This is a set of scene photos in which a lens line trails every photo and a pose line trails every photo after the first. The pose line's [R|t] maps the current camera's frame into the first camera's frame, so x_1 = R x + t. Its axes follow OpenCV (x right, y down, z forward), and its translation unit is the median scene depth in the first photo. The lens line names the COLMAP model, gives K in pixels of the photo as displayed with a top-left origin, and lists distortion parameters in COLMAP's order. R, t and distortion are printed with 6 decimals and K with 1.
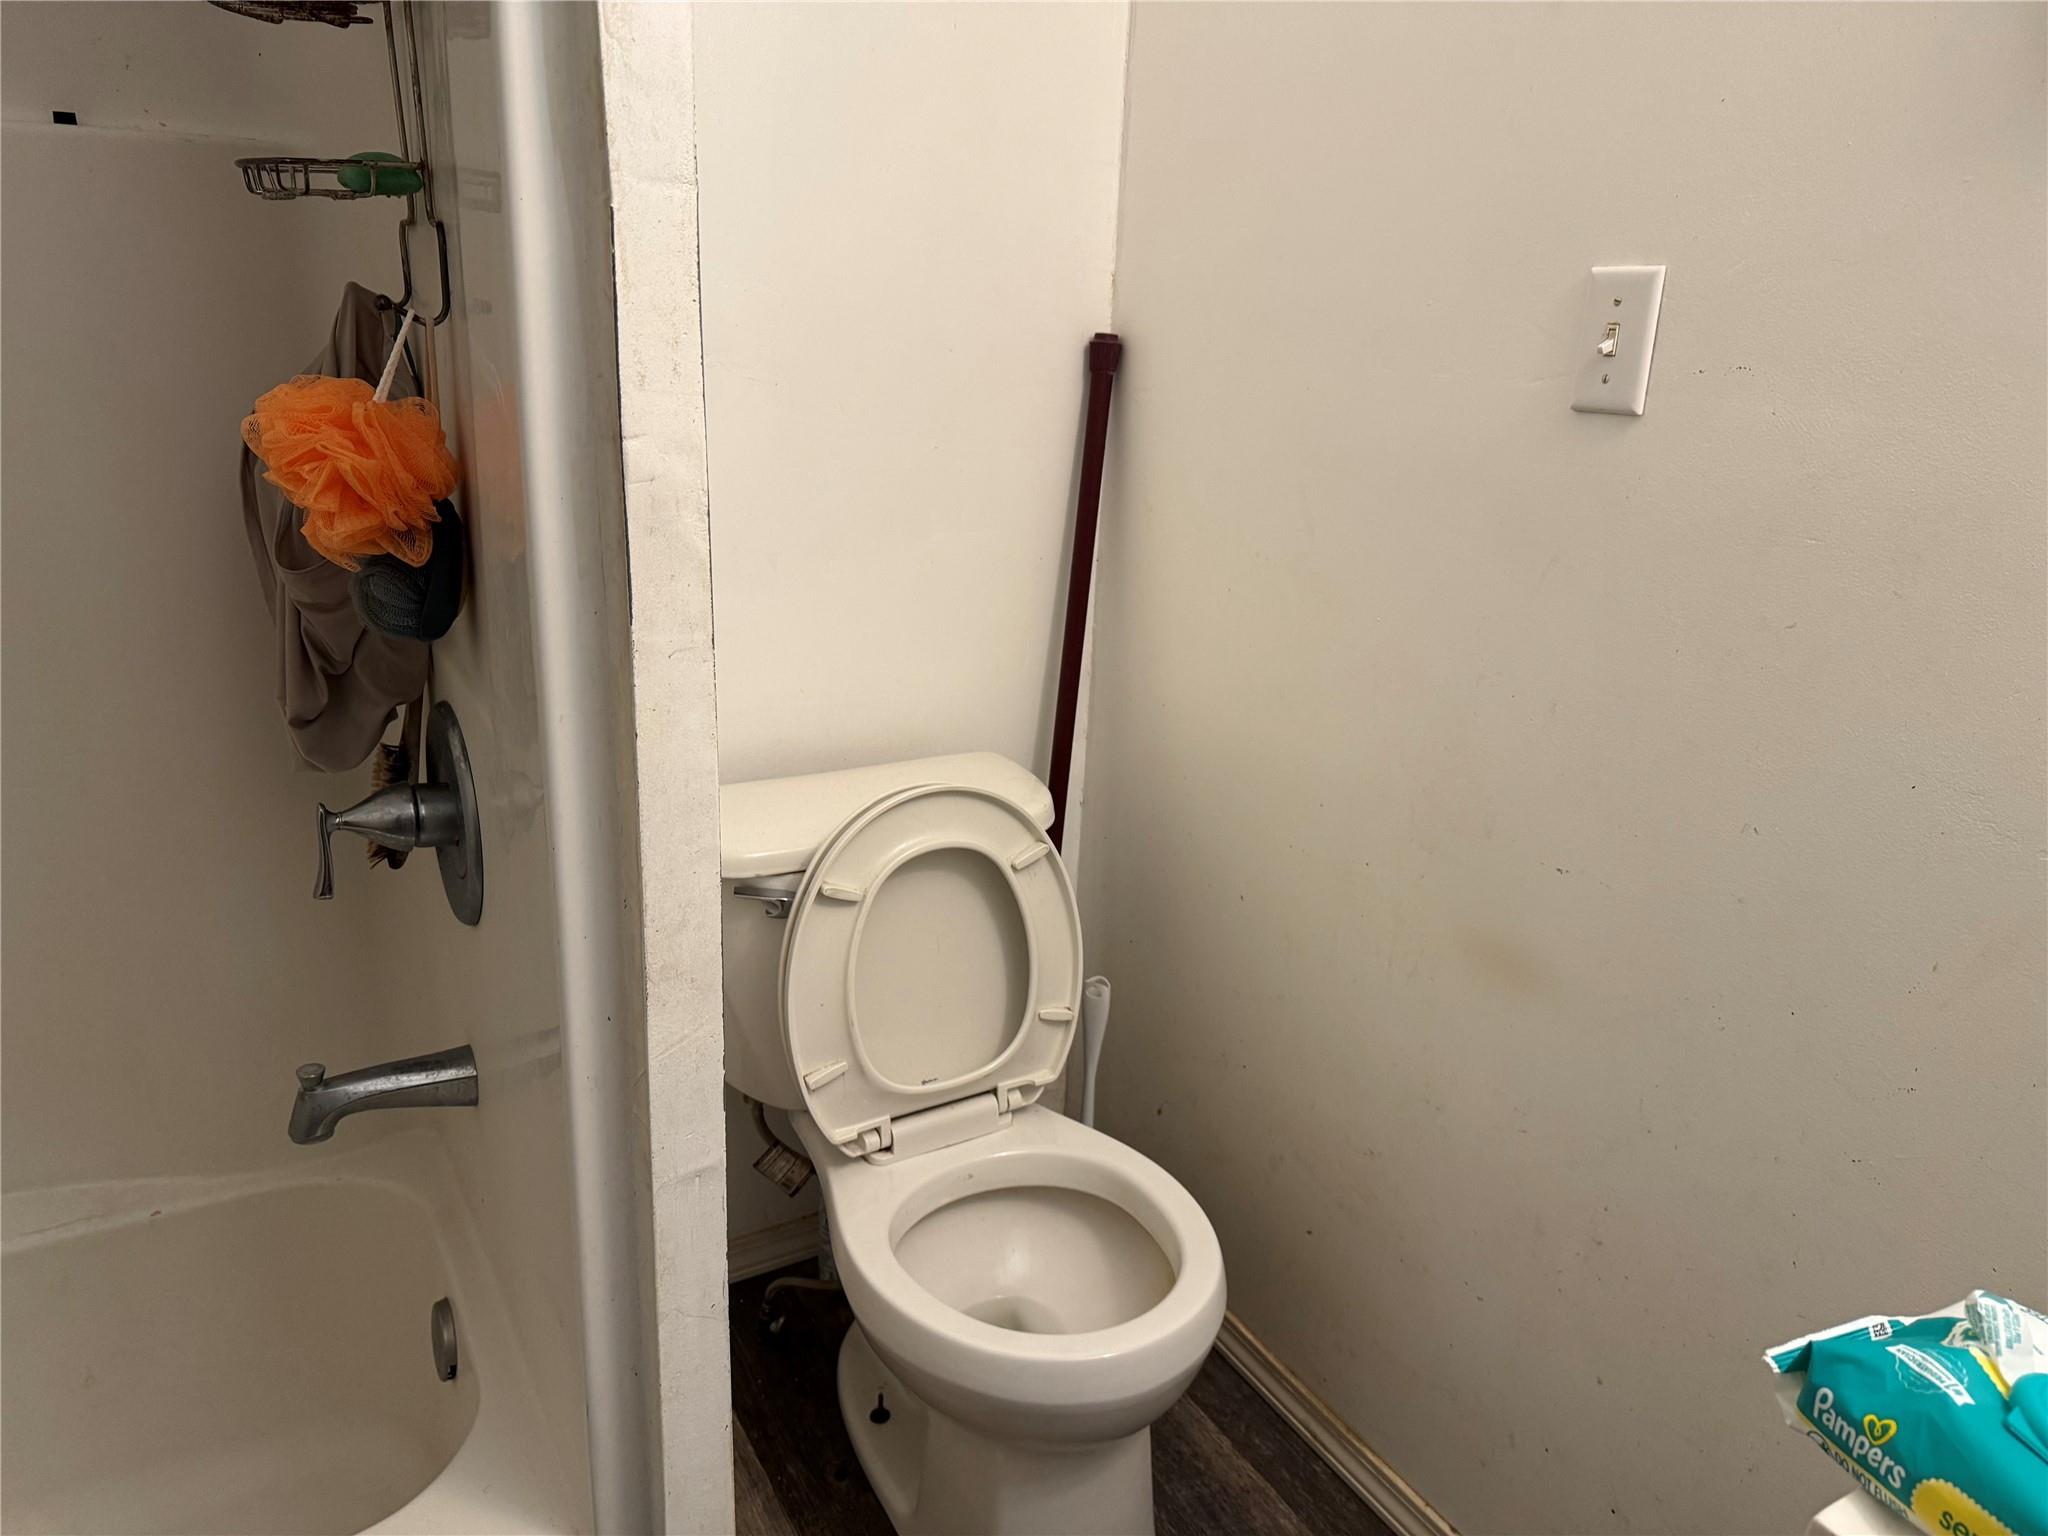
lens RADIAL K [[1435.6, 0, 1024.0], [0, 1435.6, 768.0], [0, 0, 1]] dist [-0.000445, -0.000182]
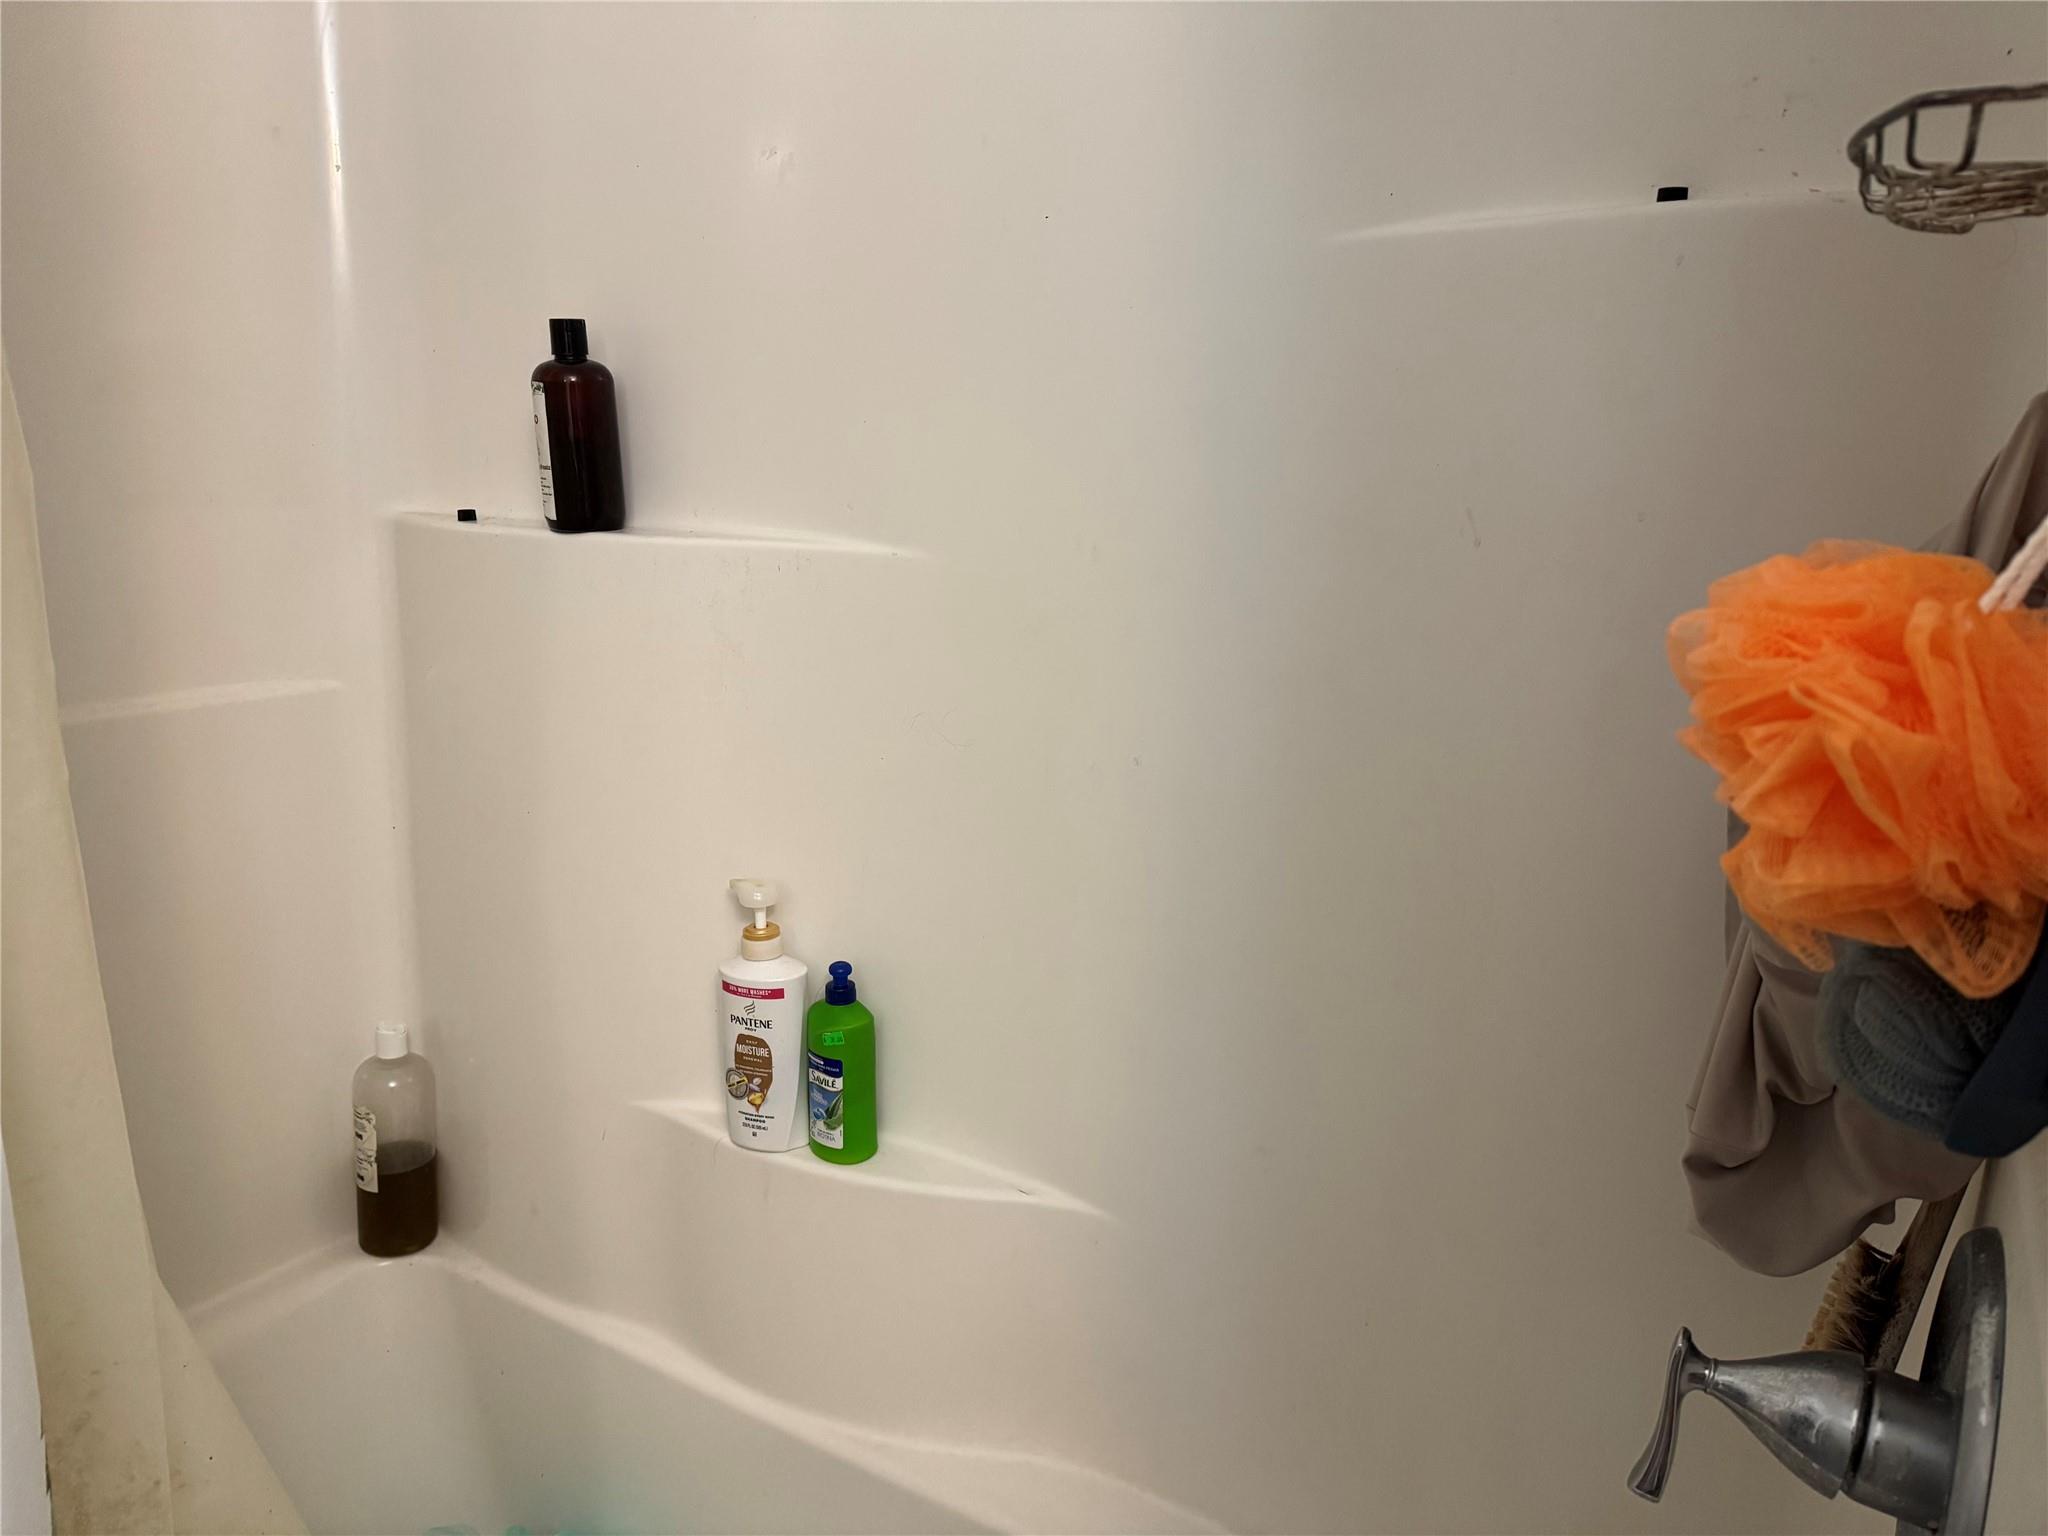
lens RADIAL K [[1400.9, 0, 1024.0], [0, 1400.9, 768.0], [0, 0, 1]] dist [0.100117, -0.127265]
pose [[0.468028, 0.162721, -0.868603, -0.208265], [-0.295118, 0.955253, 0.019936, -0.132575], [0.832980, 0.247010, 0.495107, 0.562420]]
